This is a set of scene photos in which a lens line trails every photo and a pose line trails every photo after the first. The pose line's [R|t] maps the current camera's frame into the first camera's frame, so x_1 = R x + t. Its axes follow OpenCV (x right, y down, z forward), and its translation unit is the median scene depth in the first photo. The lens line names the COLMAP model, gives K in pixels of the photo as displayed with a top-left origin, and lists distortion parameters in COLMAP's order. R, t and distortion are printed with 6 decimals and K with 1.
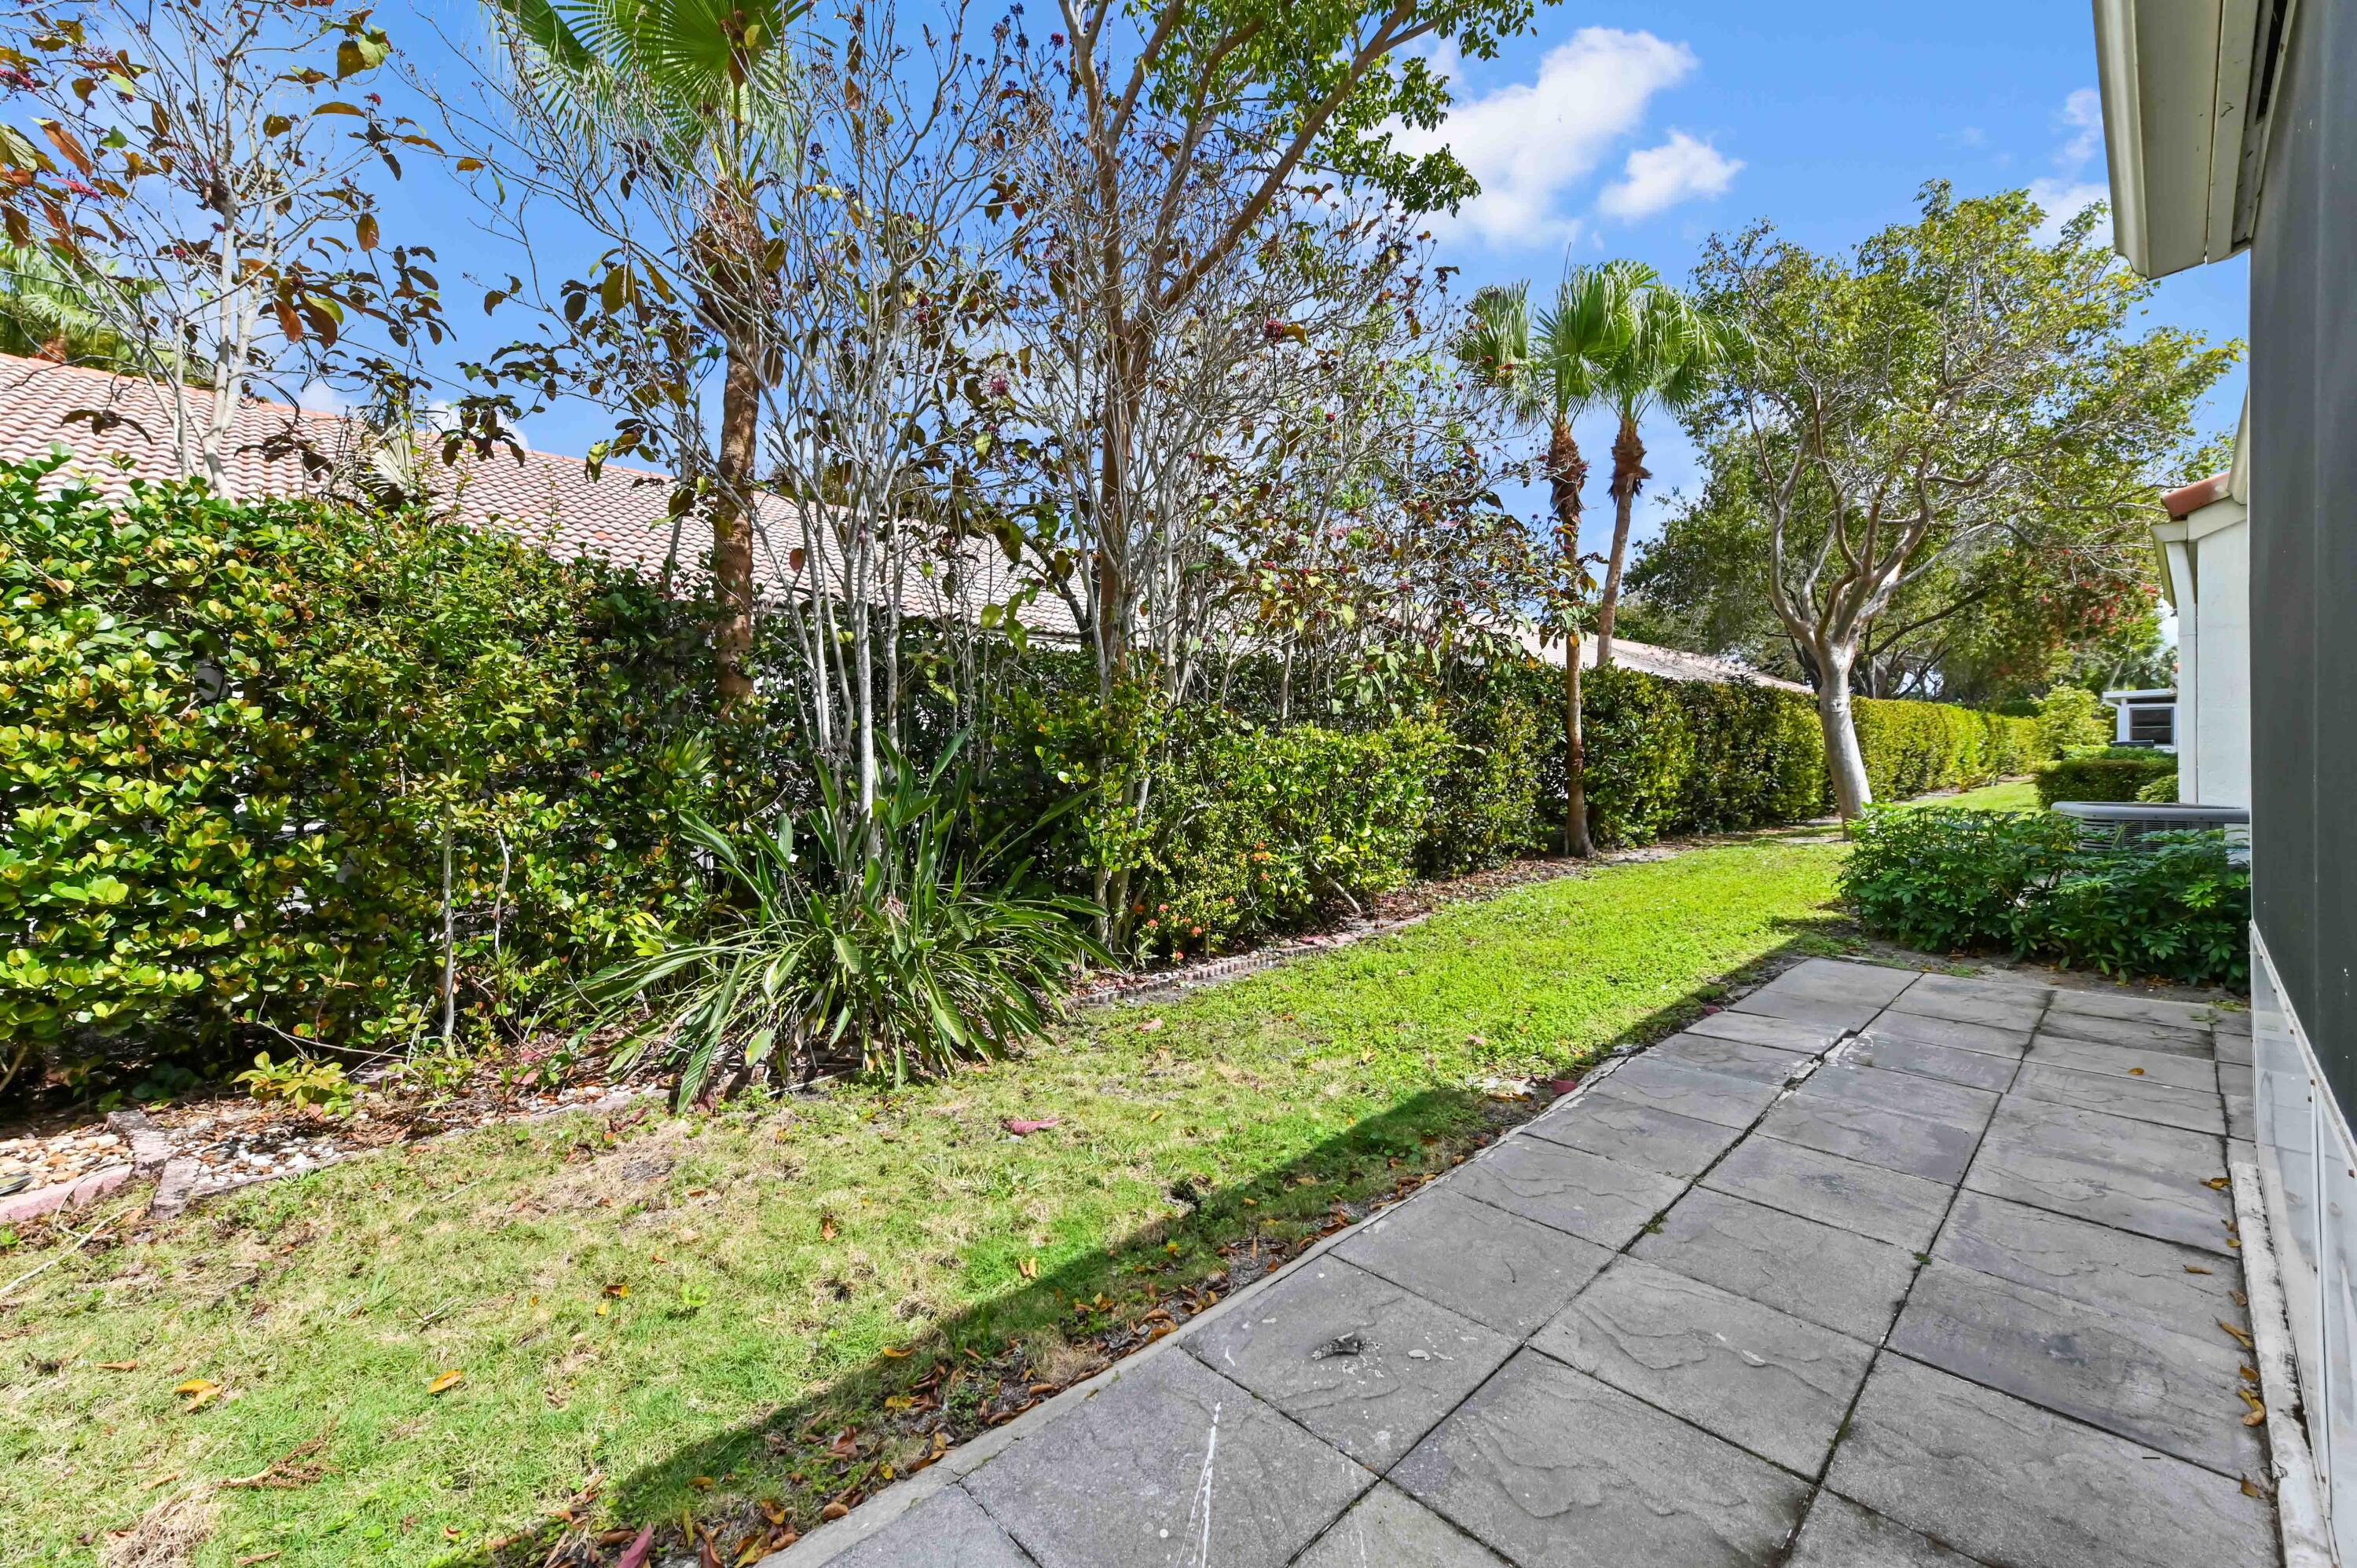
lens RADIAL K [[943.6, 0, 1178.0], [0, 943.6, 743.3], [0, 0, 1]] dist [0.017087, -0.000711]
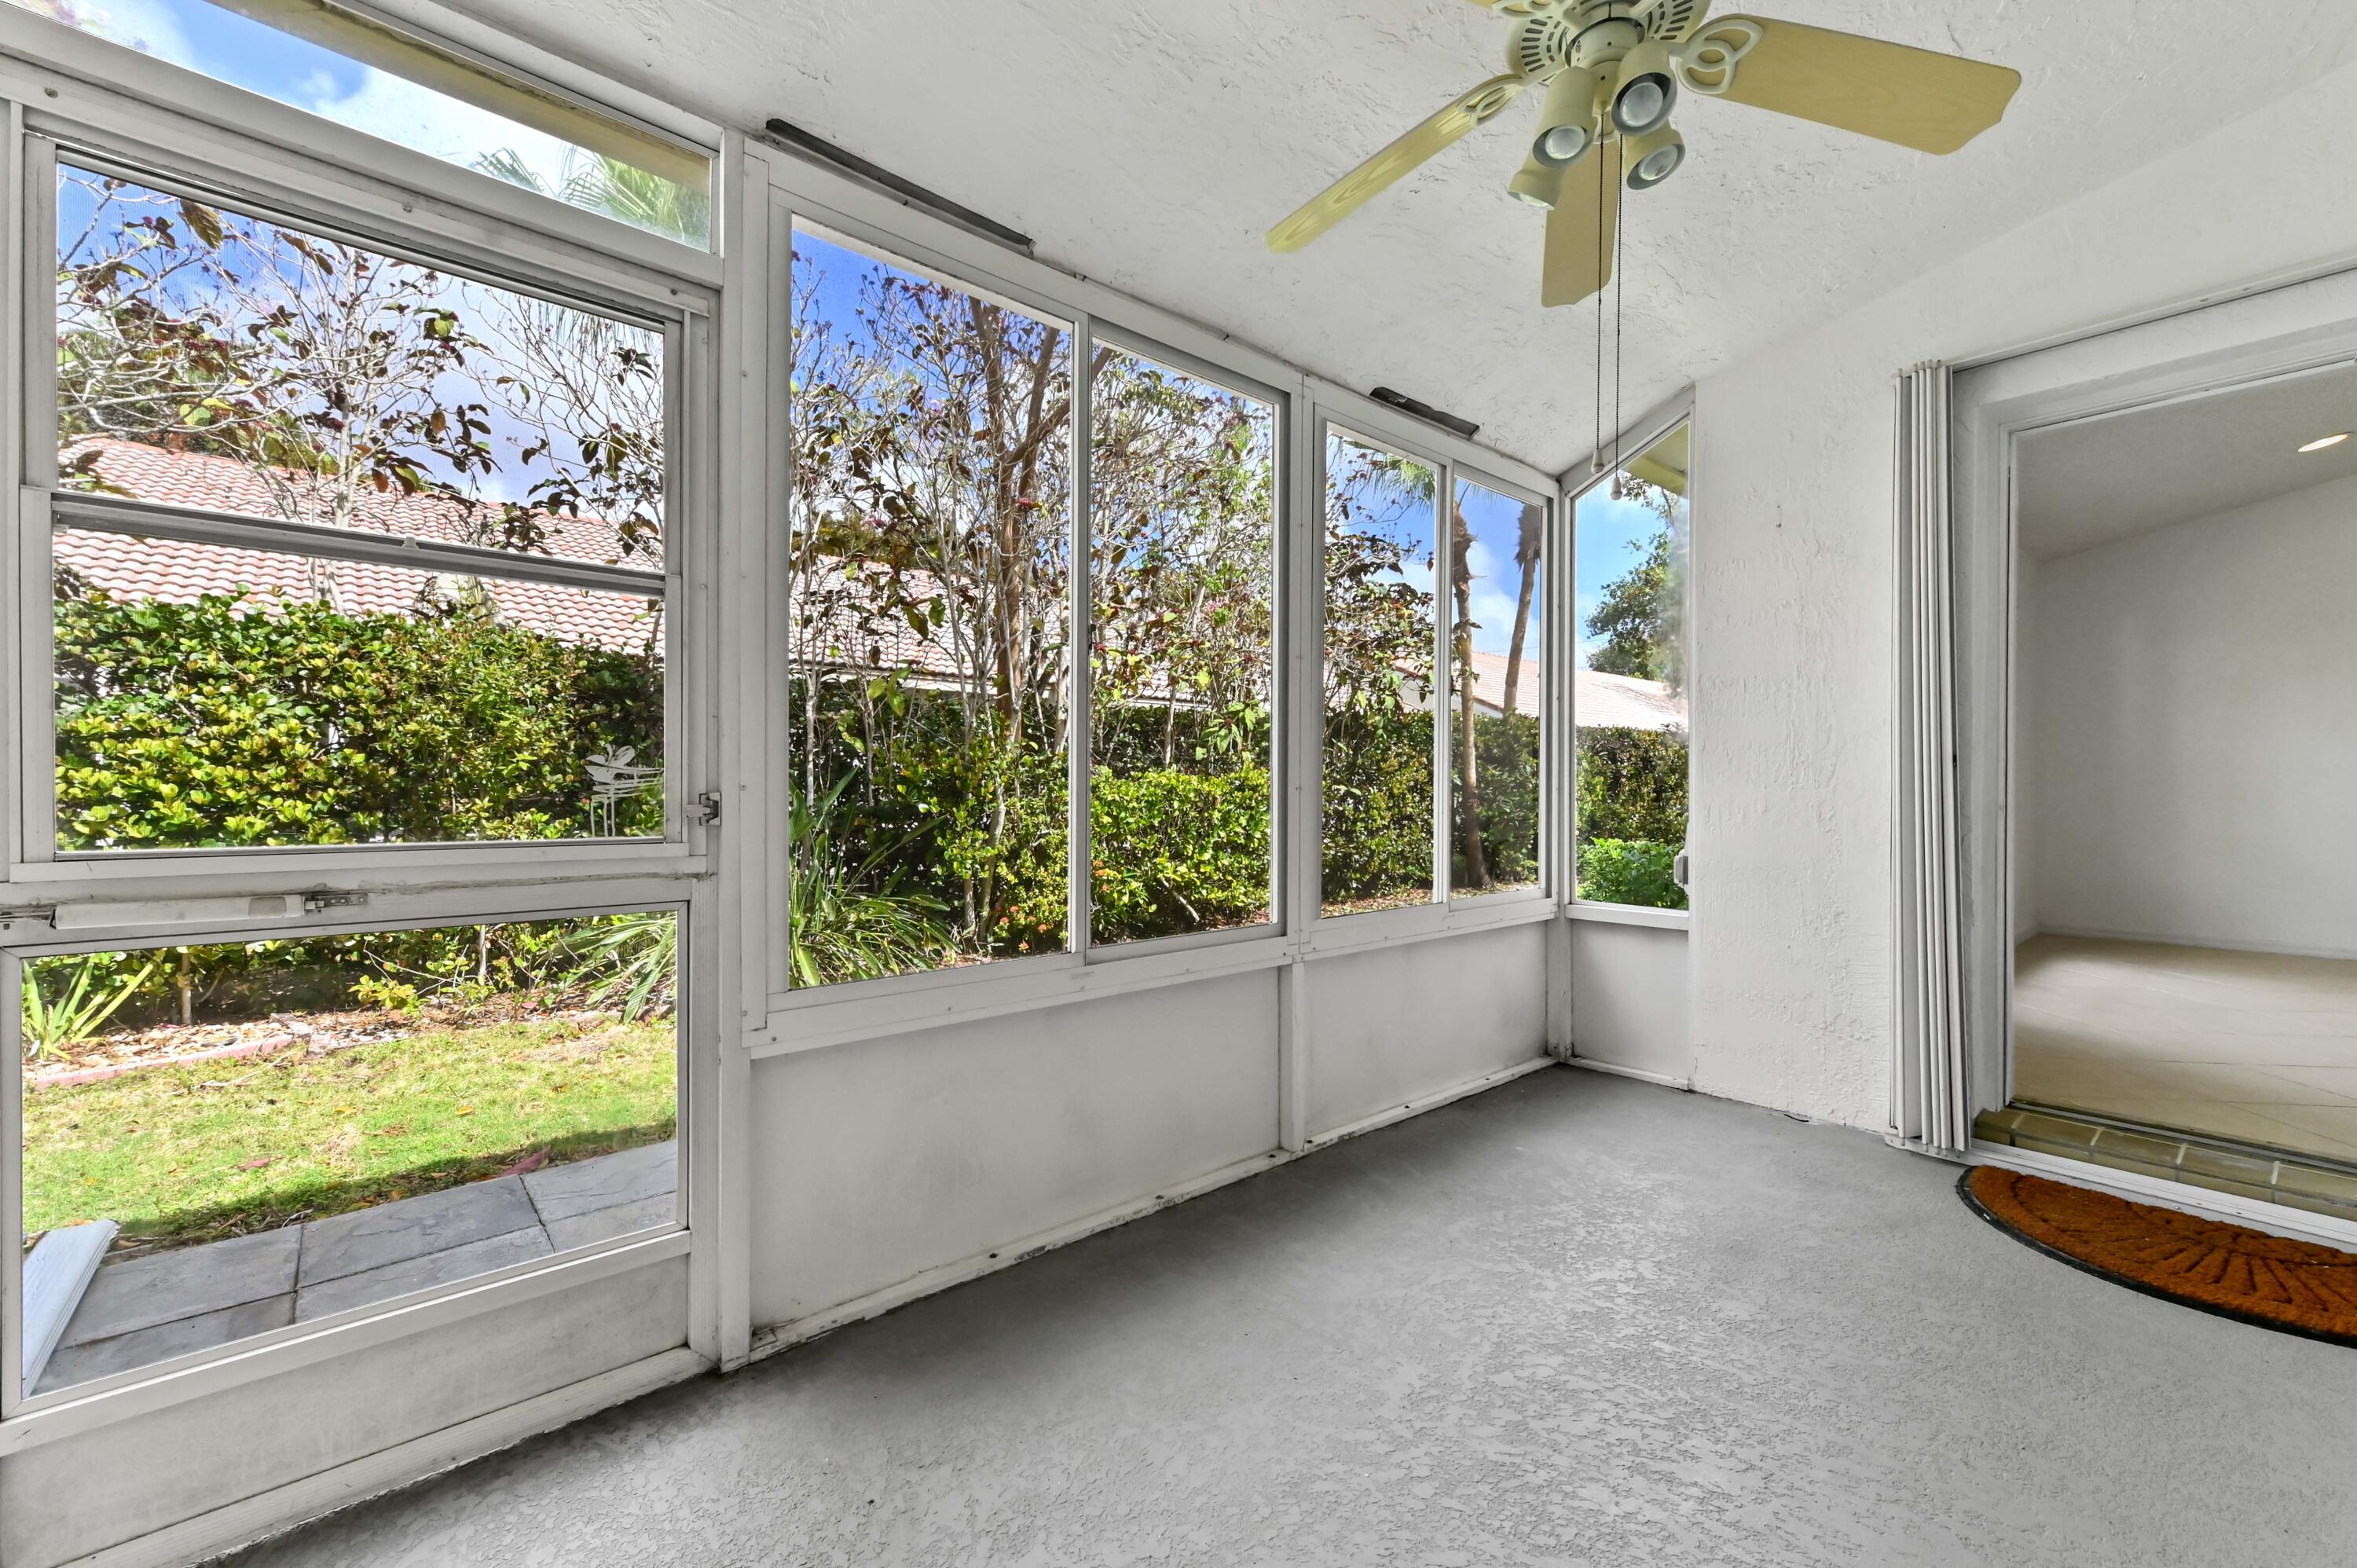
lens RADIAL K [[956.1, 0, 1182.5], [0, 956.1, 784.9], [0, 0, 1]] dist [0.012360, 0.000435]
pose [[0.998612, 0.014158, -0.050725, 0.432852], [-0.013689, 0.999860, 0.009577, -0.021301], [0.050854, -0.008869, 0.998667, -0.479256]]
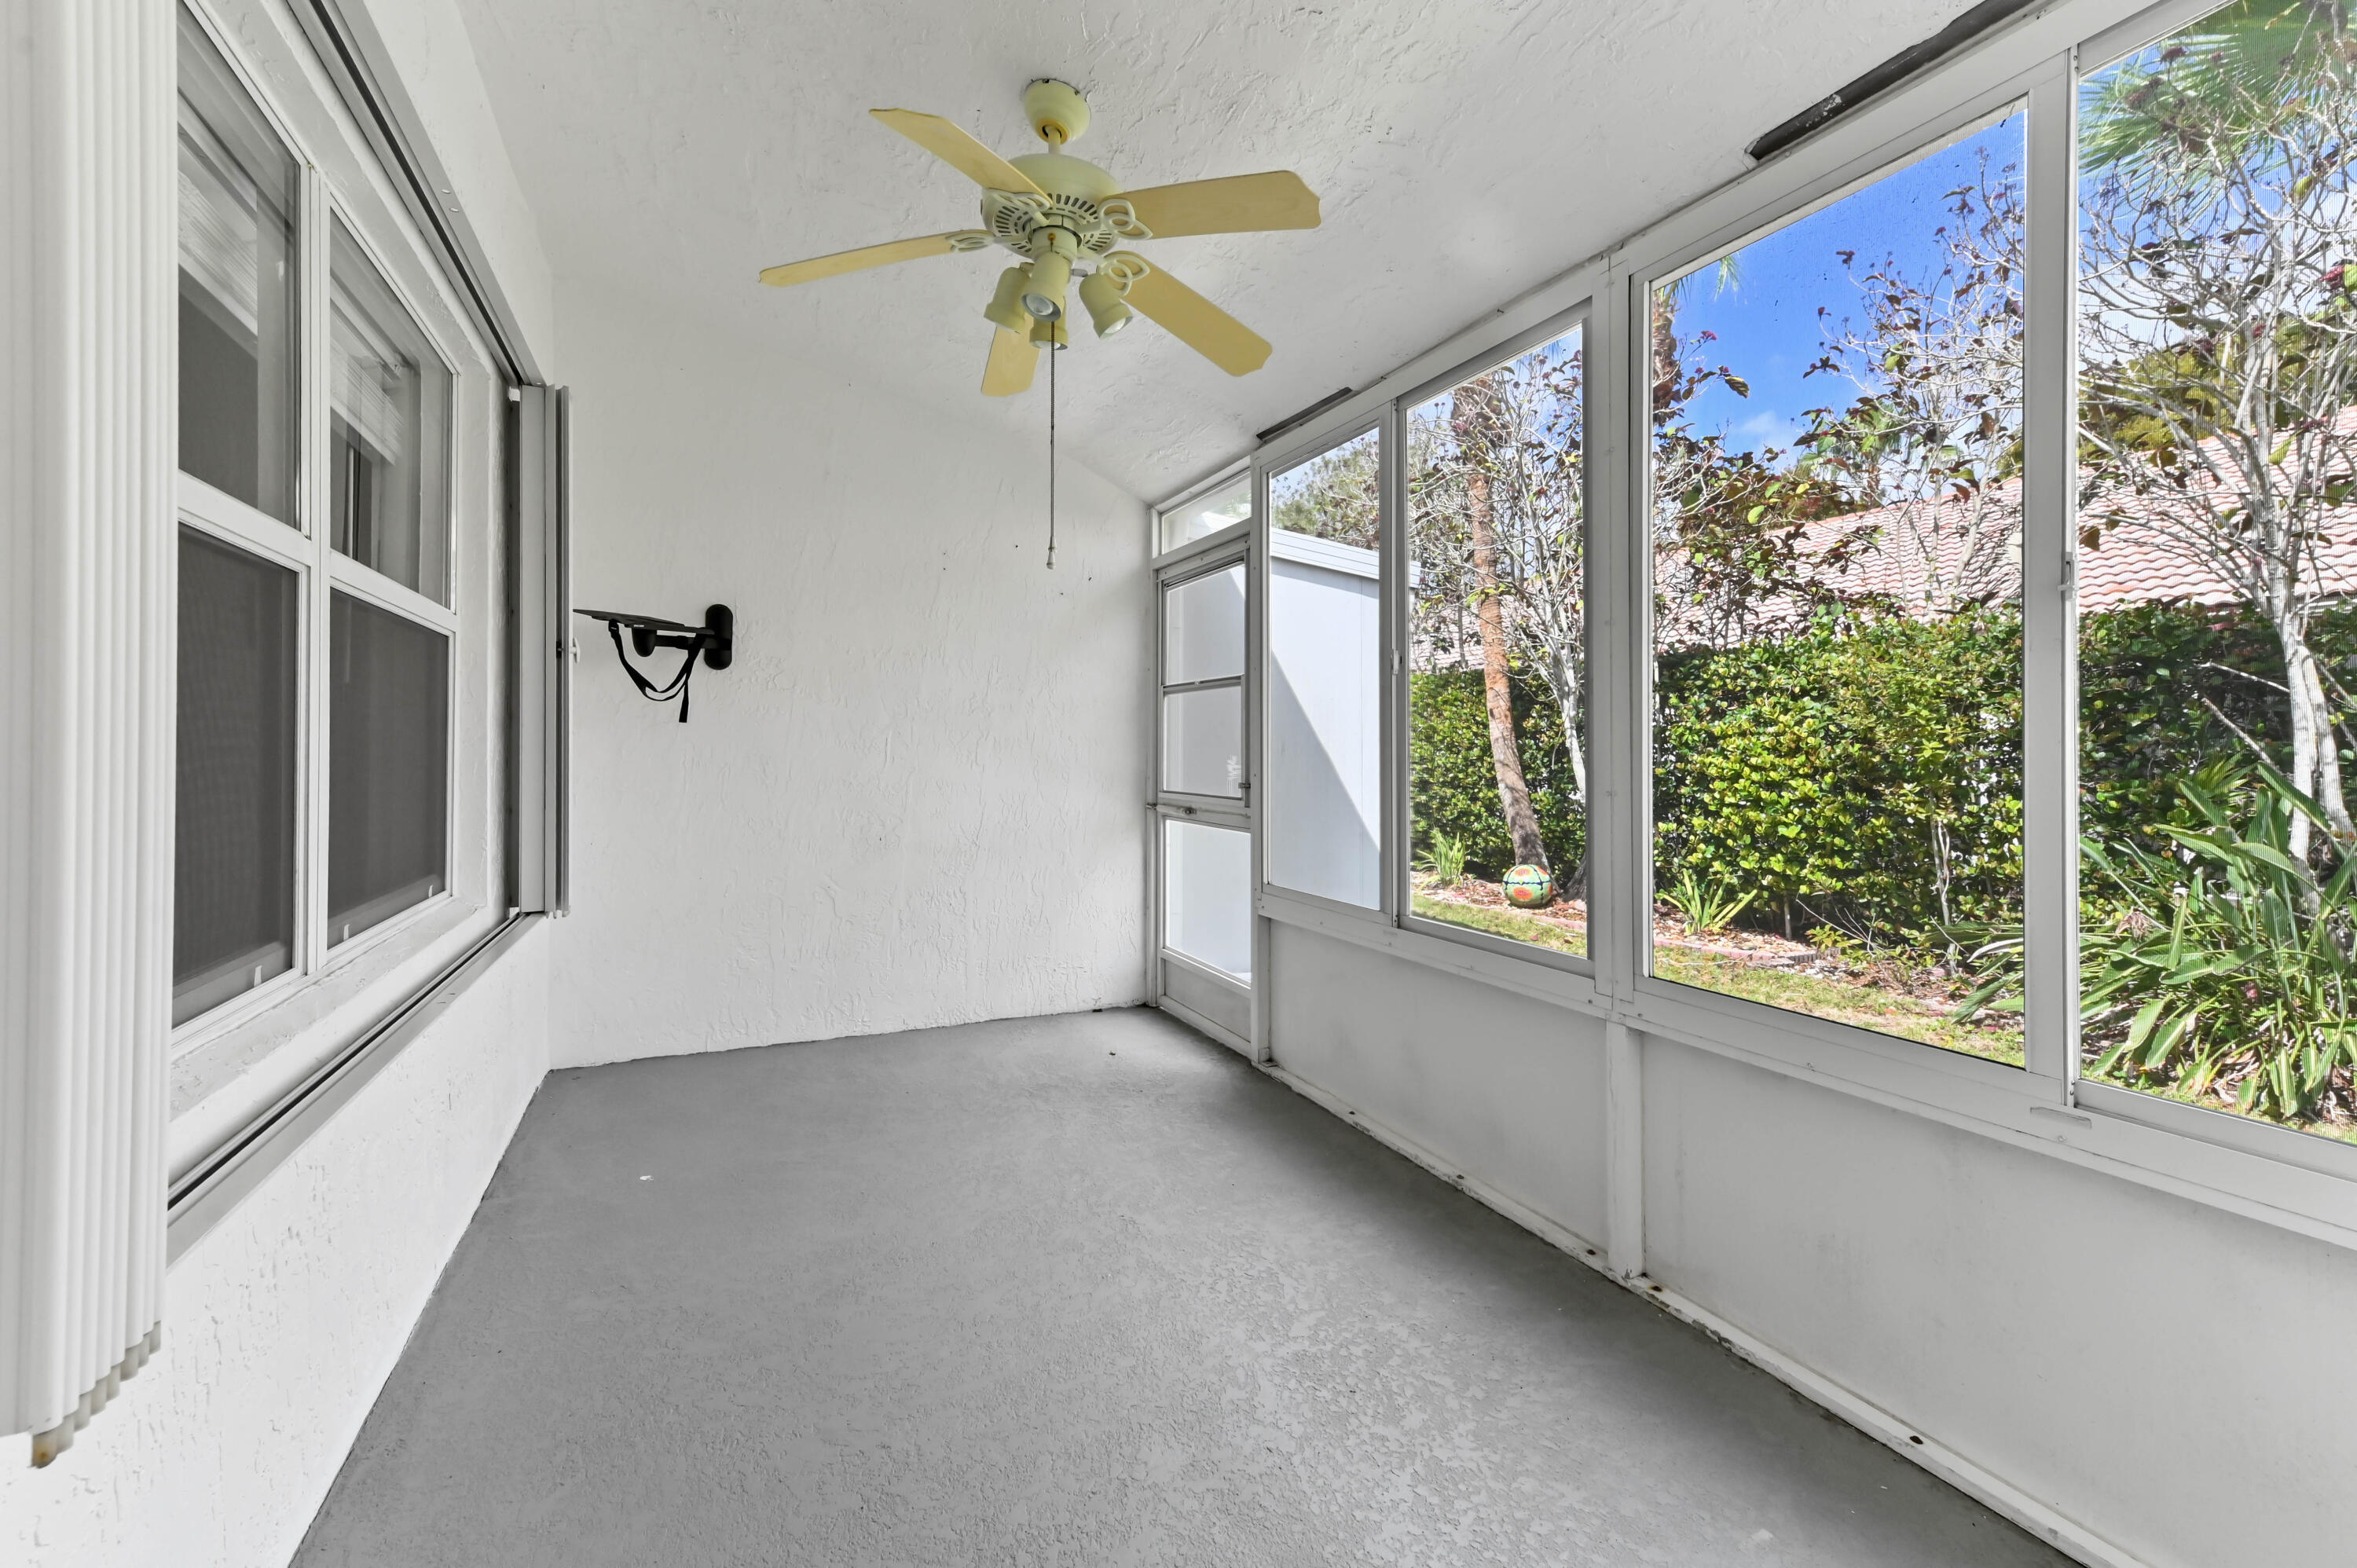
lens RADIAL K [[974.0, 0, 1176.7], [0, 974.0, 737.6], [0, 0, 1]] dist [-0.000386, 0.000037]
pose [[-0.320235, -0.003781, -0.947331, 1.259691], [0.007012, 0.999955, -0.006361, -0.048467], [0.947312, -0.008680, -0.320194, 0.352956]]
